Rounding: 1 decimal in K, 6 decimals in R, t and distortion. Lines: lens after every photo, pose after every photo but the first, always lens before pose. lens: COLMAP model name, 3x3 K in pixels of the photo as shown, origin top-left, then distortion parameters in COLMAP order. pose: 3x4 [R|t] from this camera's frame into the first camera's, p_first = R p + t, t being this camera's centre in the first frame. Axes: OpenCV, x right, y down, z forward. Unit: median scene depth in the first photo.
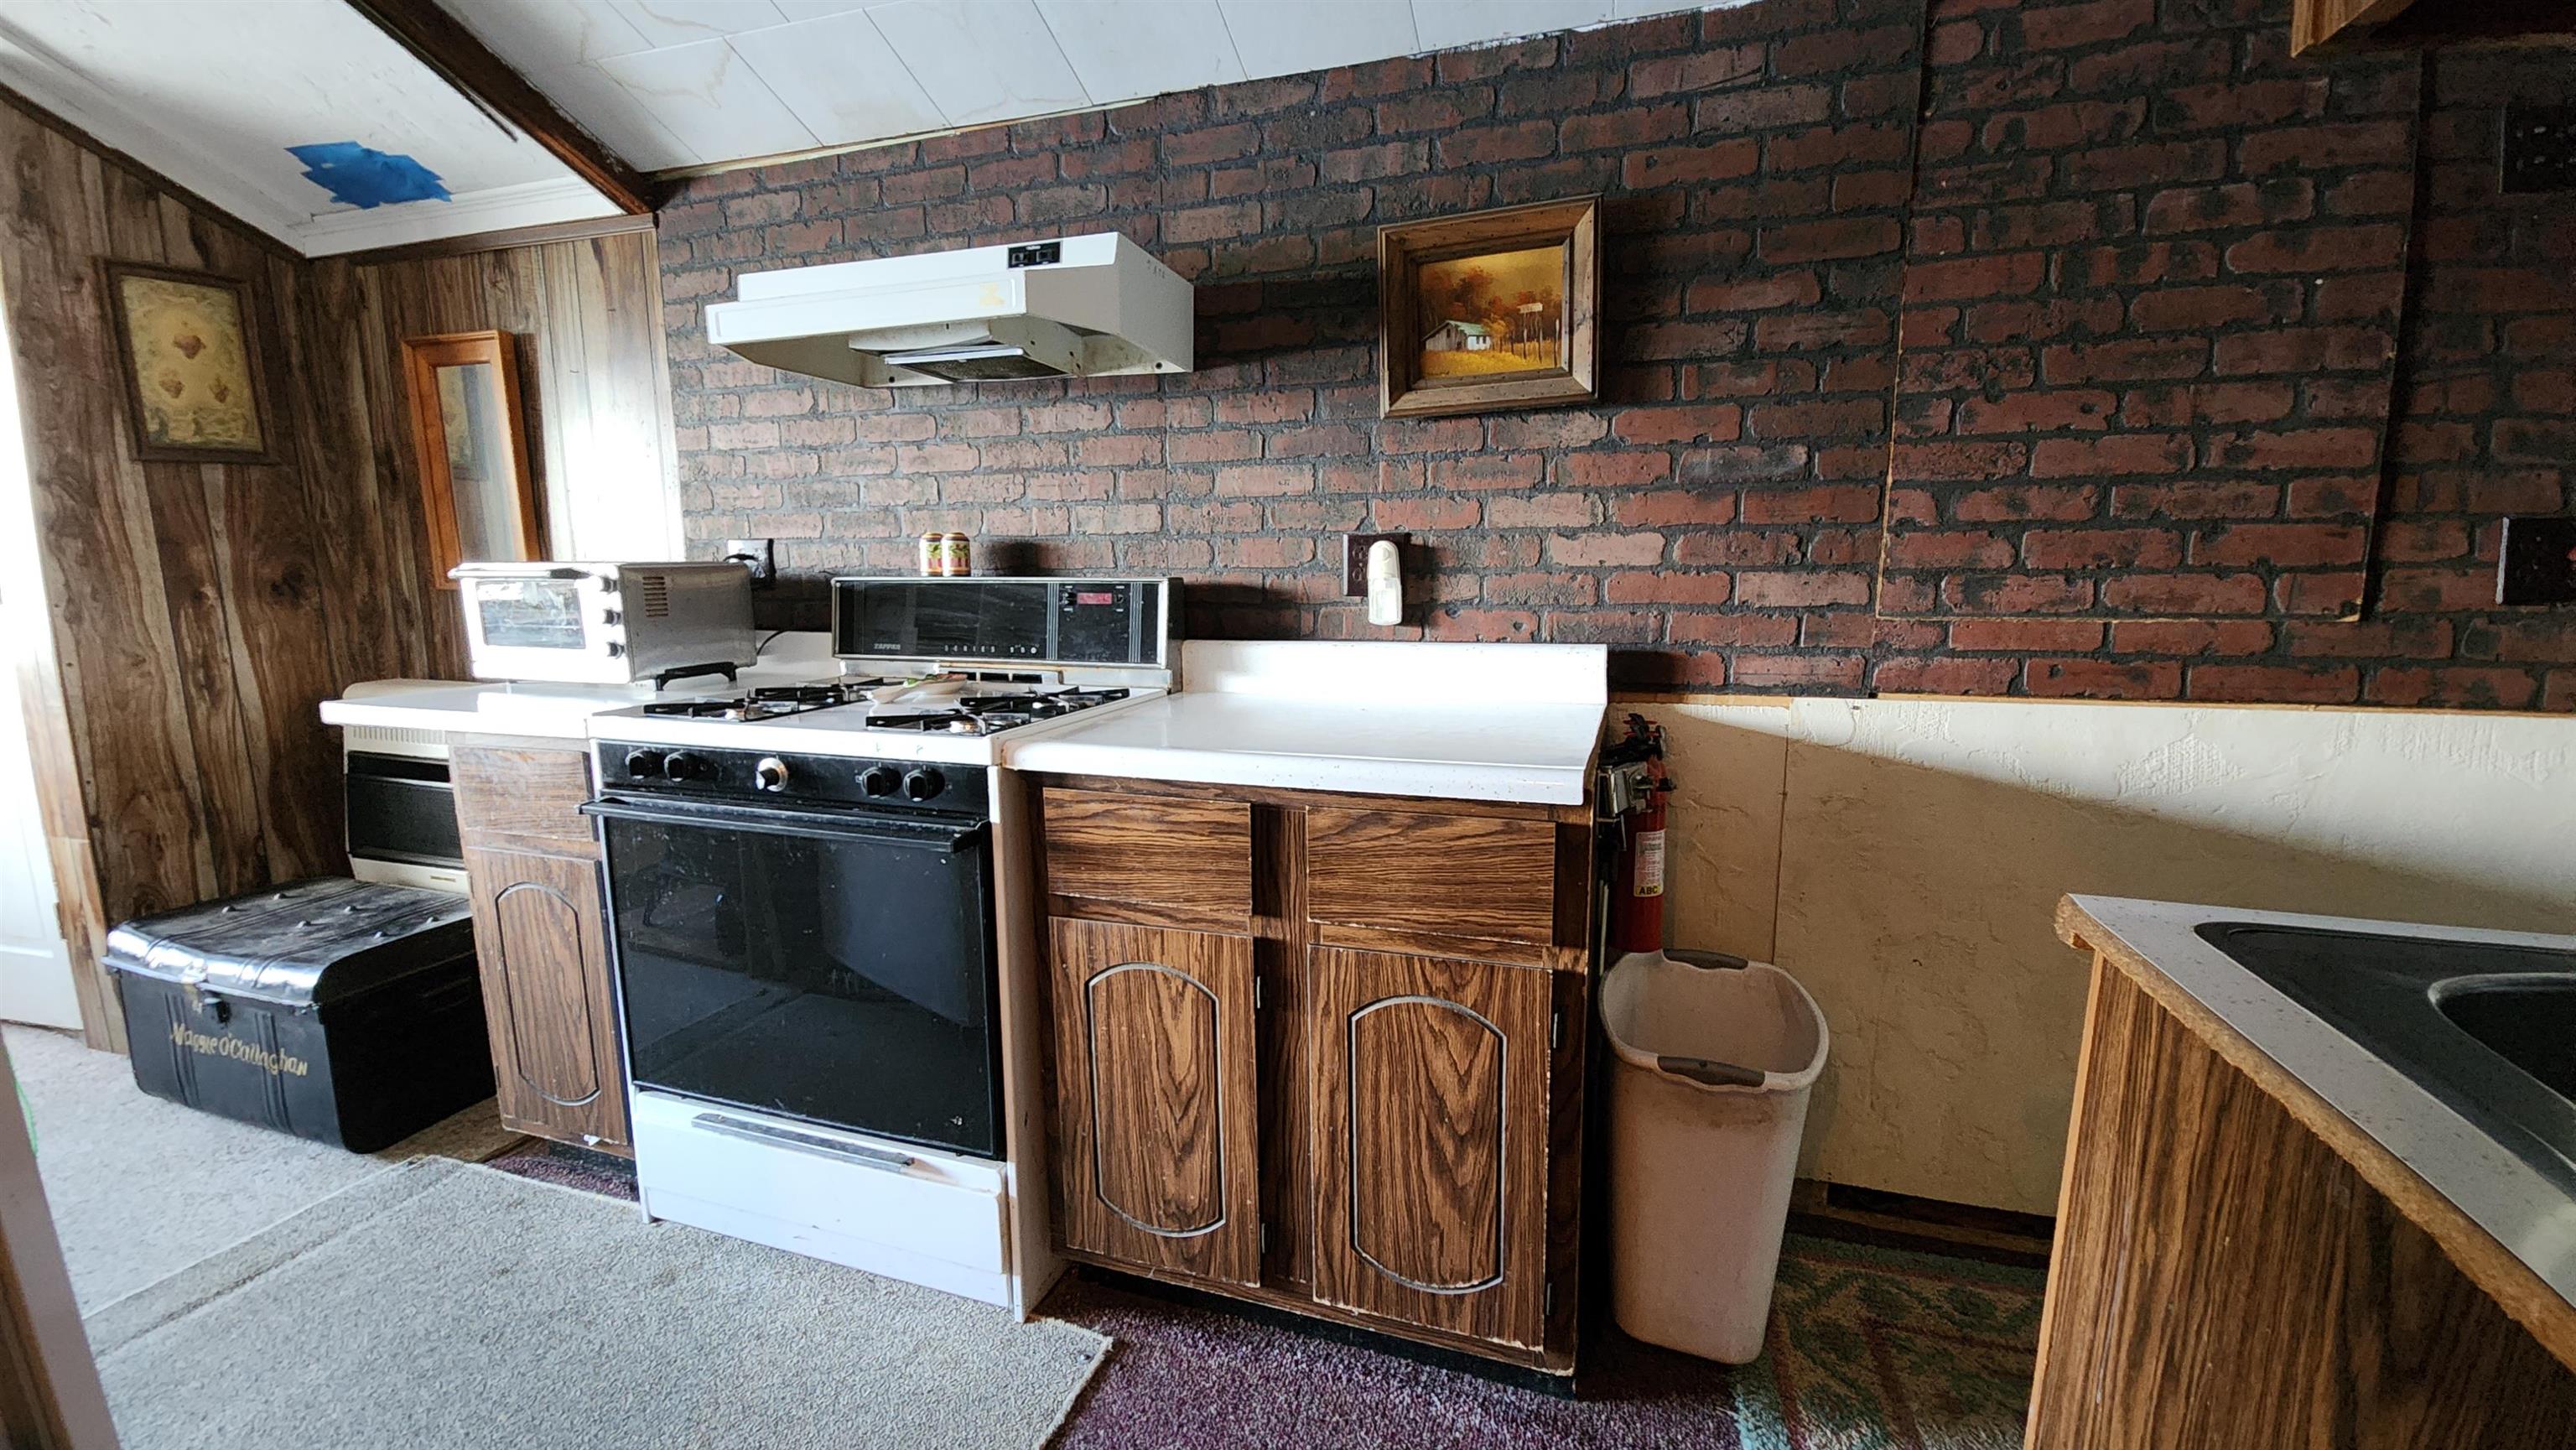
lens RADIAL K [[1026.0, 0, 1274.7], [0, 1026.0, 736.6], [0, 0, 1]] dist [0.003122, -0.003555]
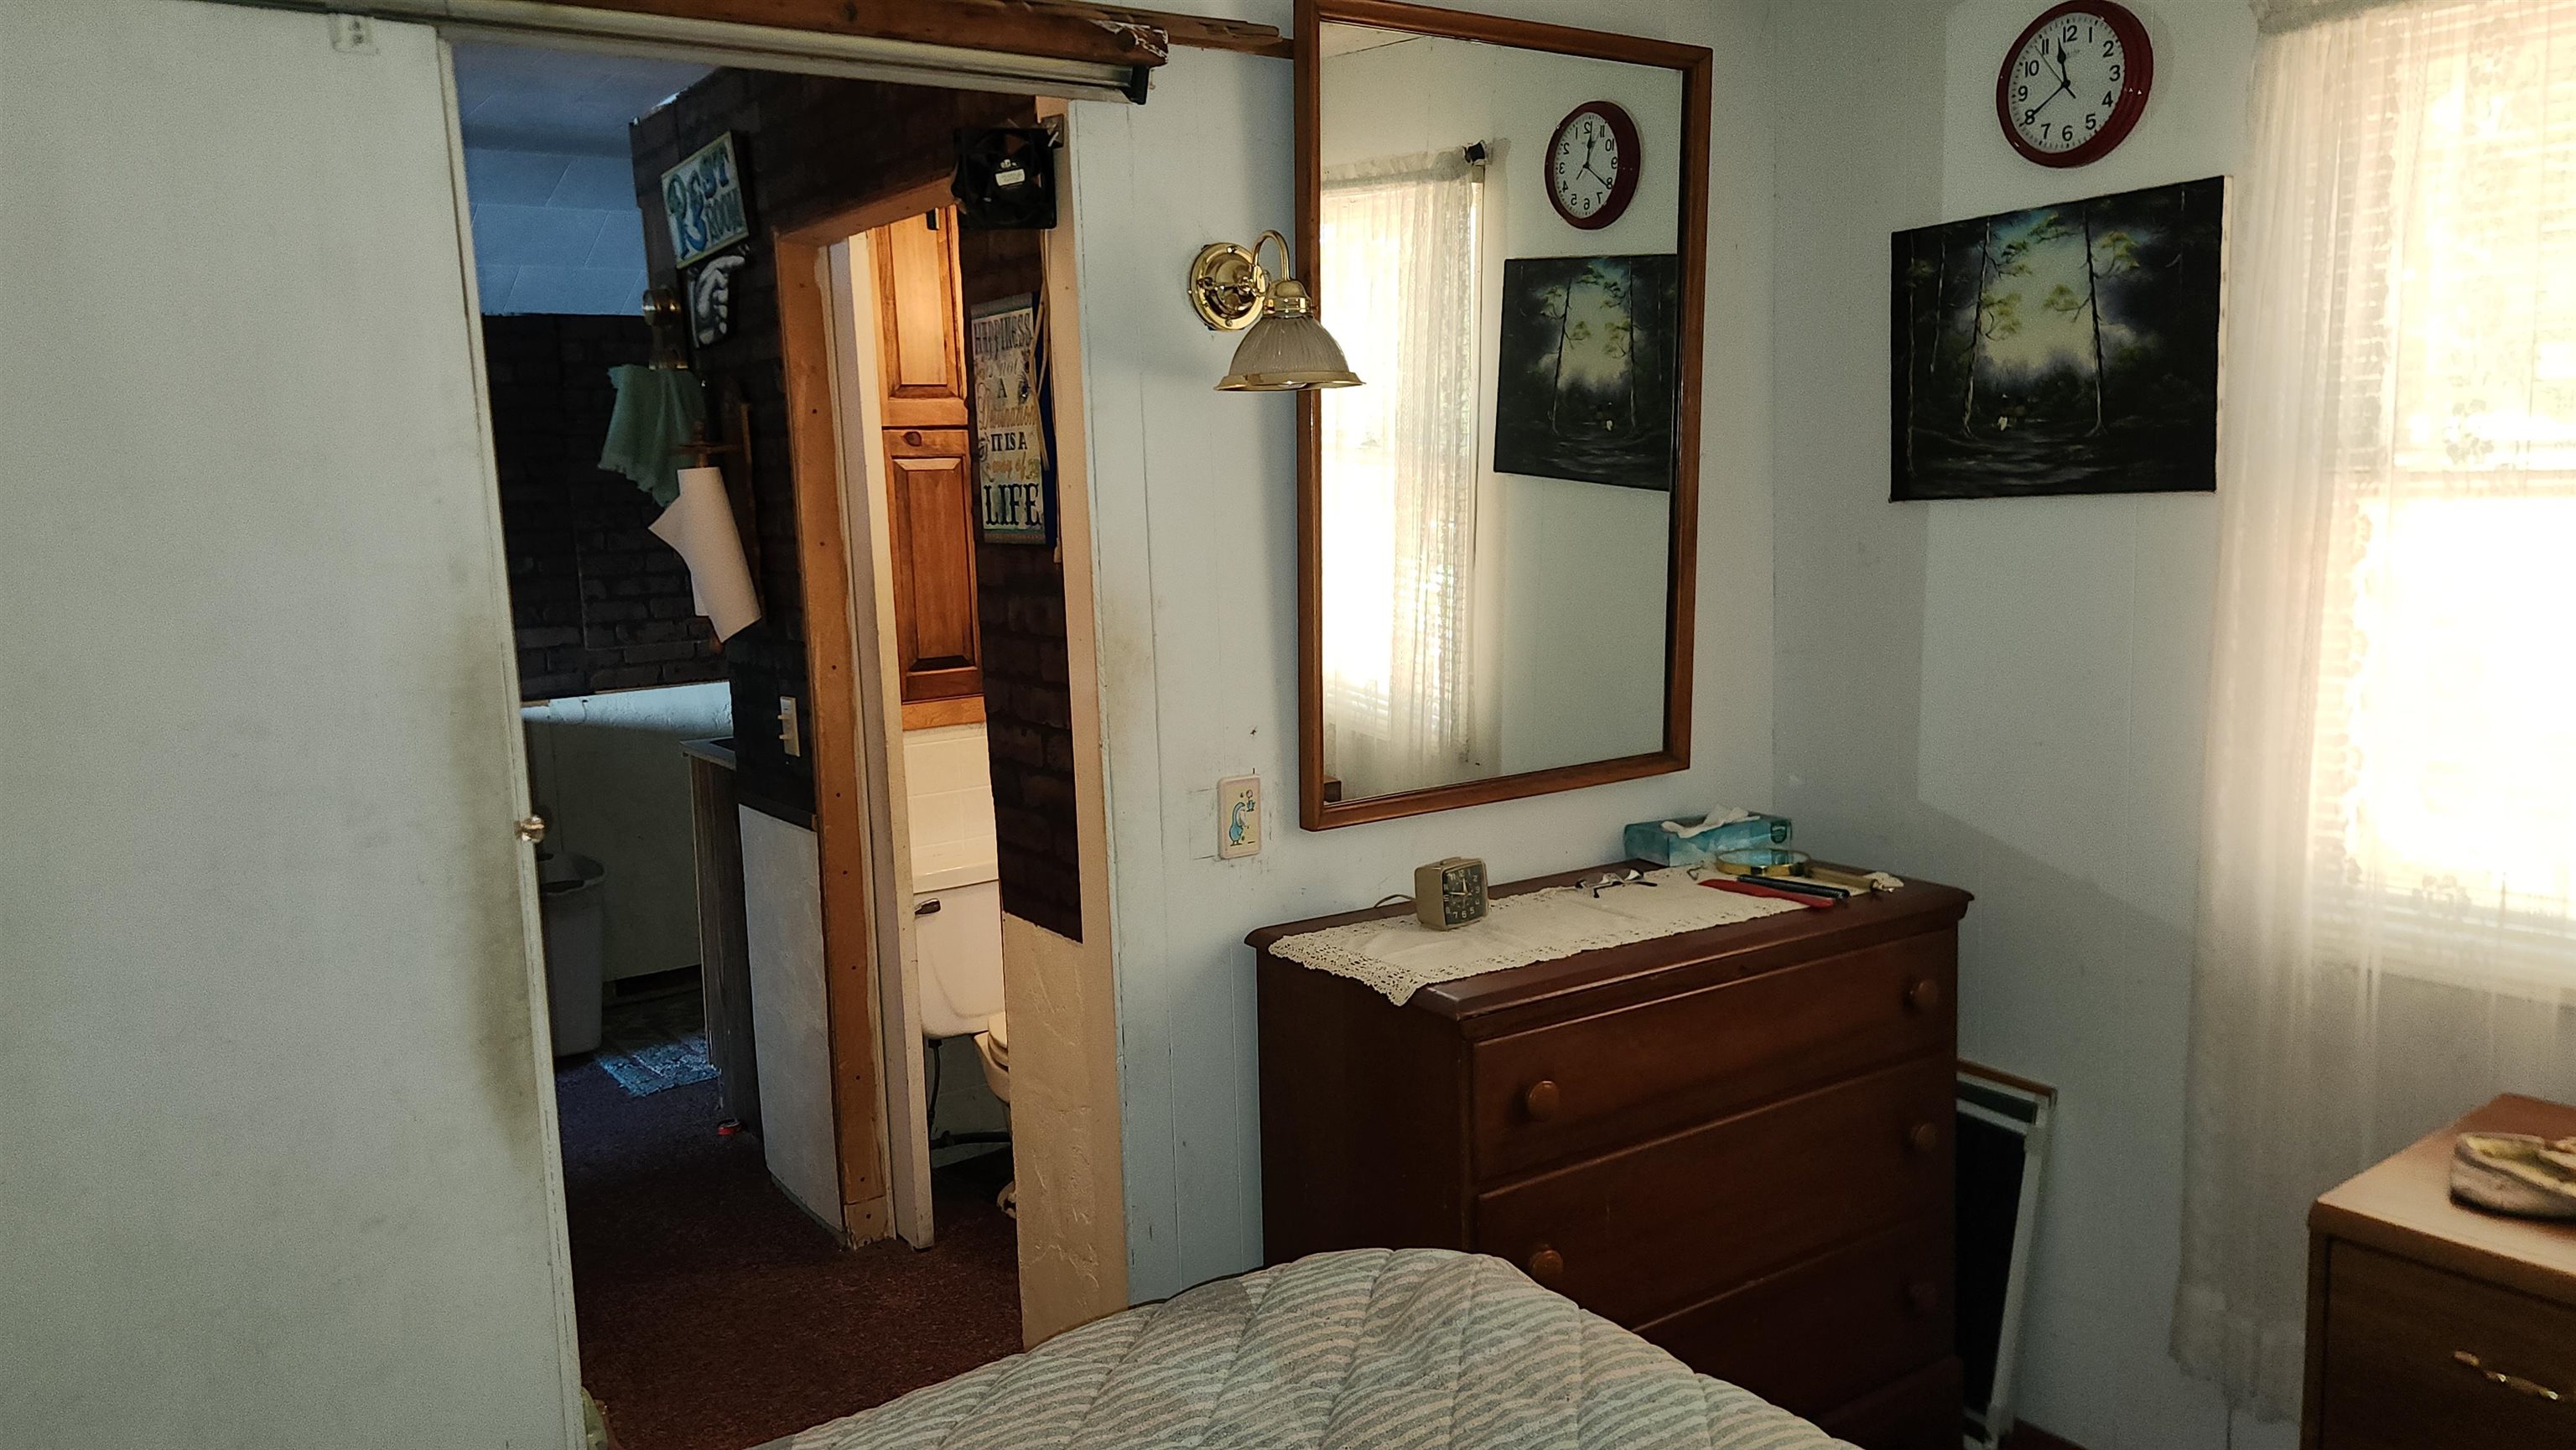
lens RADIAL K [[1804.0, 0, 1287.6], [0, 1804.0, 723.1], [0, 0, 1]] dist [0.047897, -0.003800]
pose [[0.609250, -0.126790, 0.782776, -1.135686], [0.164485, 0.985871, 0.031663, 0.108416], [-0.775731, 0.109464, 0.621497, -1.854197]]
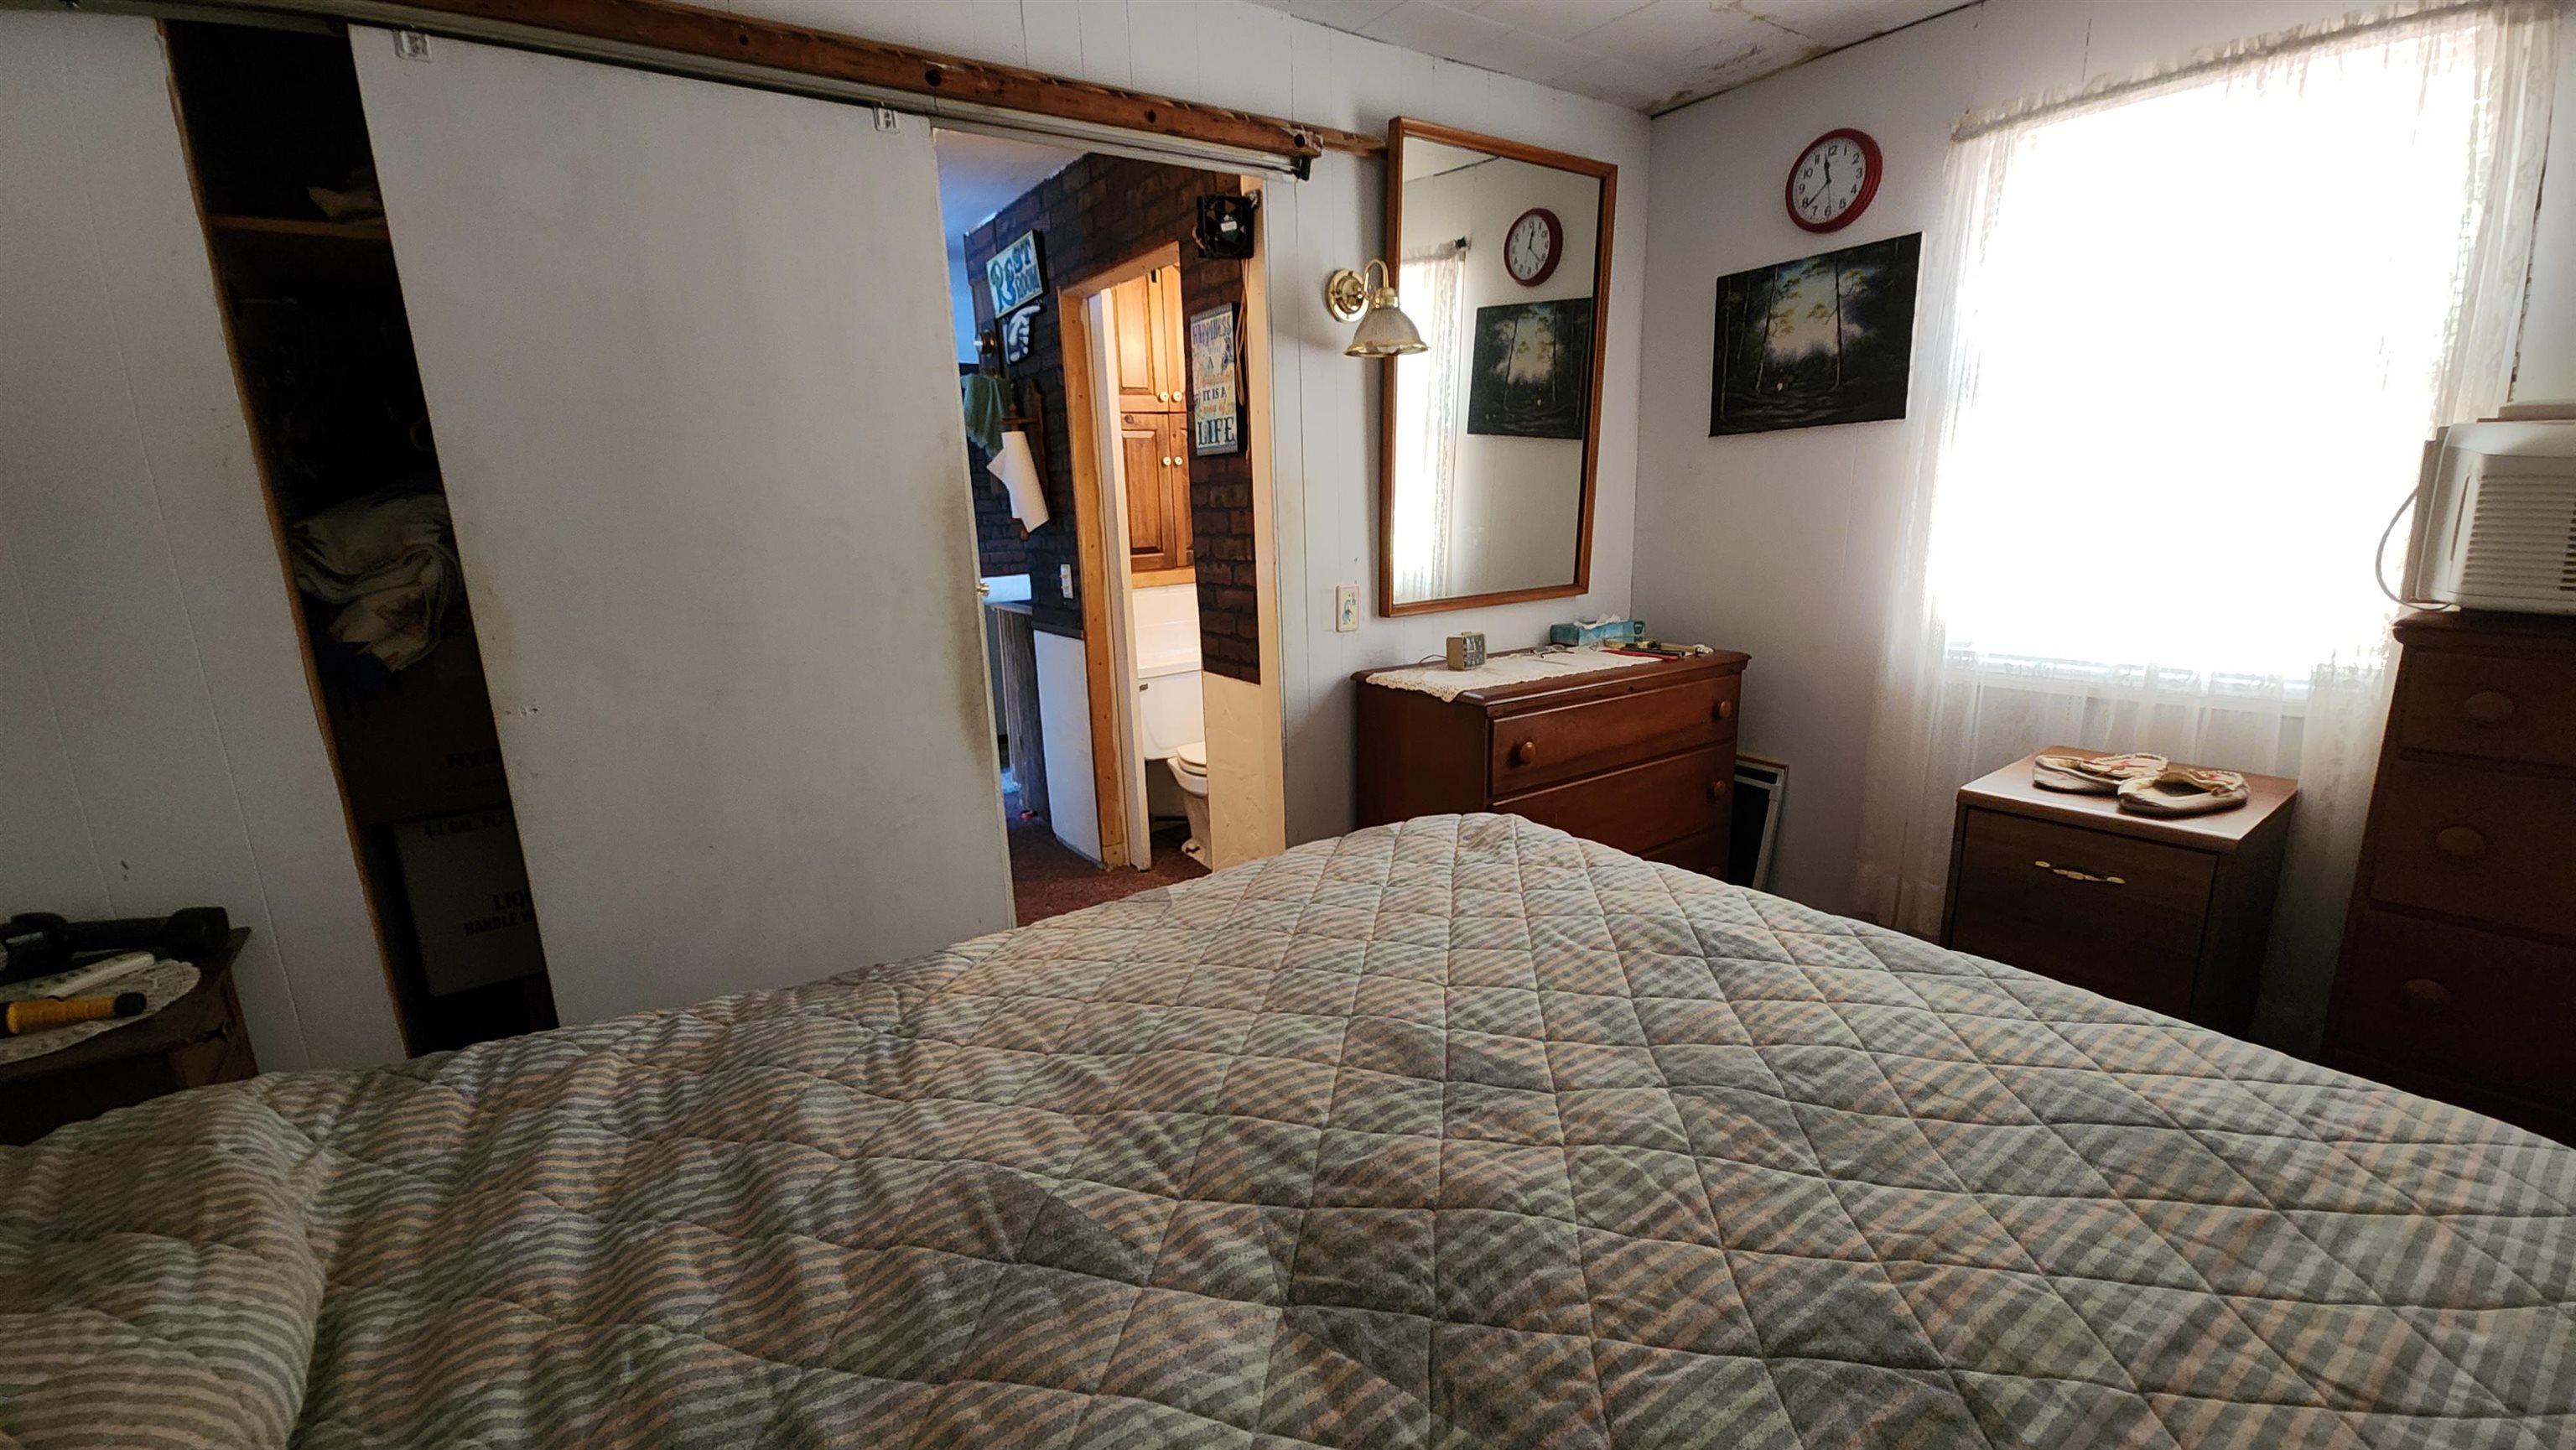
lens RADIAL K [[1026.0, 0, 1274.7], [0, 1026.0, 736.6], [0, 0, 1]] dist [0.003122, -0.003555]
pose [[0.616005, -0.198959, 0.762203, -1.247520], [0.163206, 0.978819, 0.123601, 0.199667], [-0.770650, 0.048257, 0.635428, -1.763104]]
